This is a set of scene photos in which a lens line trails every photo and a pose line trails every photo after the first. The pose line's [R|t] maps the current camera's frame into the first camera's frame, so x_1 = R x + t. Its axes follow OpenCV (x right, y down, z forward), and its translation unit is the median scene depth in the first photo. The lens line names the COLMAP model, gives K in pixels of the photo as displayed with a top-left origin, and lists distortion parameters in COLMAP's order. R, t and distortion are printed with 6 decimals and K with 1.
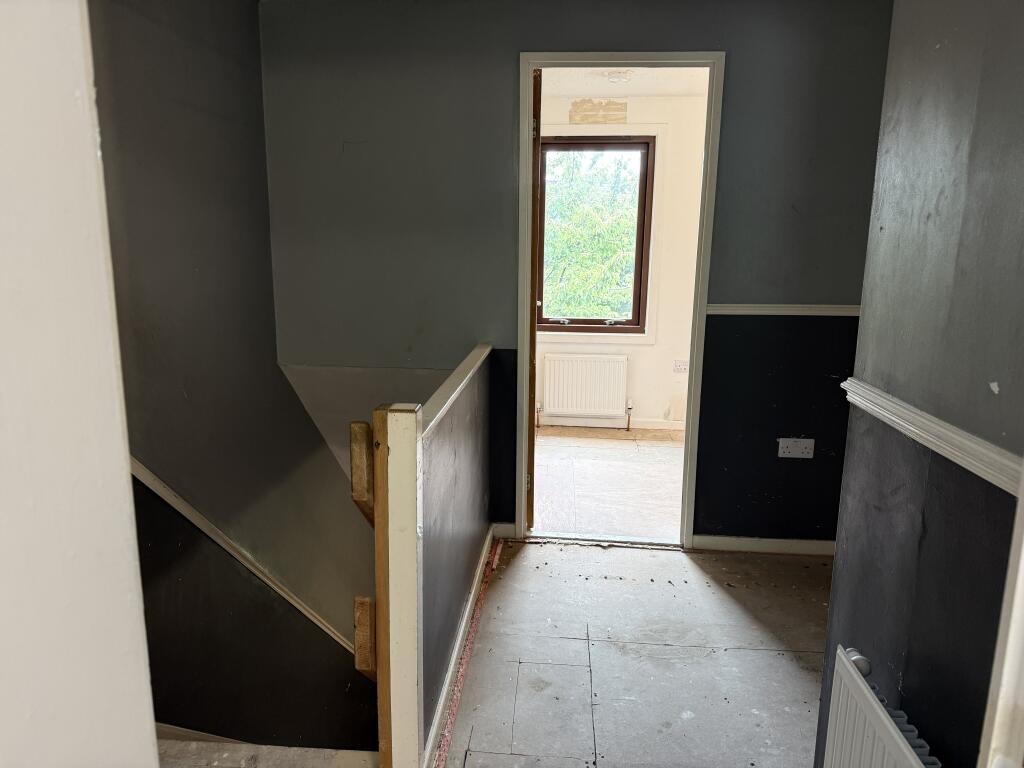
lens RADIAL K [[719.2, 0, 508.6], [0, 719.2, 387.0], [0, 0, 1]] dist [0.027513, -0.030821]
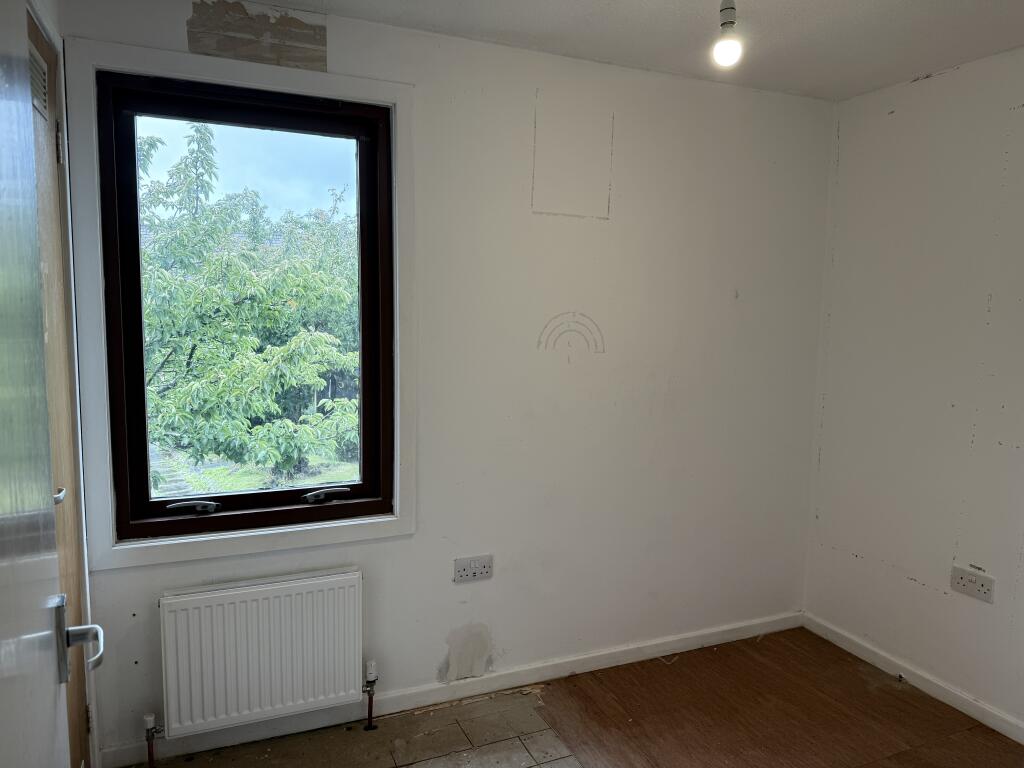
lens RADIAL K [[719.2, 0, 513.8], [0, 719.2, 388.9], [0, 0, 1]] dist [0.027513, -0.030821]
pose [[0.878735, -0.052011, 0.474468, 0.037276], [0.084026, 0.995378, -0.046507, -0.125558], [-0.469856, 0.080735, 0.879043, 0.526328]]
